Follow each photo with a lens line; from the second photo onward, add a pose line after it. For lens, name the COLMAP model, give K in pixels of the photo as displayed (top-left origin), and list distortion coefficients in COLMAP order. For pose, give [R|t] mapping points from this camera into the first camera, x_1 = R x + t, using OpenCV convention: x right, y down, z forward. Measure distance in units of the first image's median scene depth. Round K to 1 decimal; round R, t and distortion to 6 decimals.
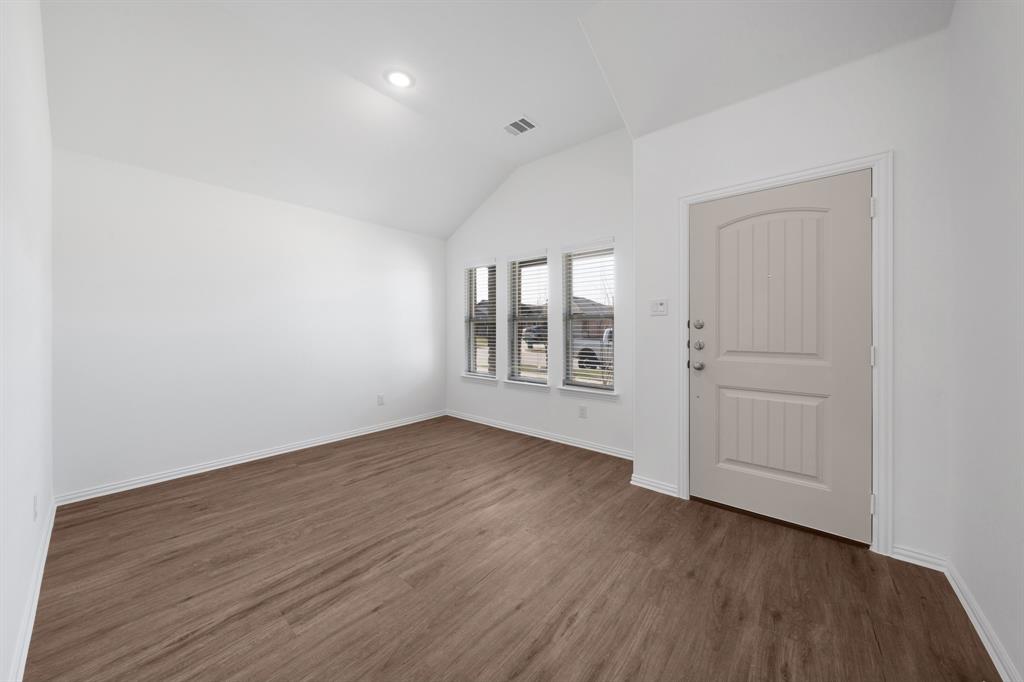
lens RADIAL K [[354.1, 0, 518.8], [0, 354.1, 330.8], [0, 0, 1]] dist [0.000777, 0.000029]
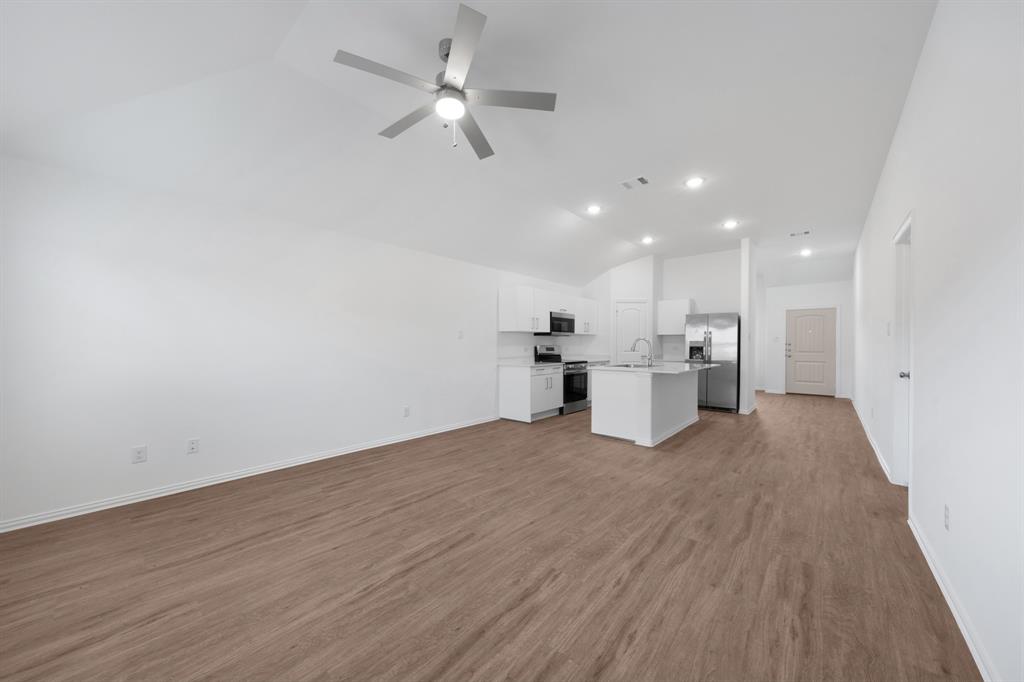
lens RADIAL K [[354.1, 0, 512.2], [0, 354.1, 347.9], [0, 0, 1]] dist [0.000777, 0.000029]
pose [[0.999171, 0.002636, -0.040634, -2.171081], [-0.002454, 0.999987, 0.004524, 0.011155], [0.040646, -0.004421, 0.999164, -2.727153]]
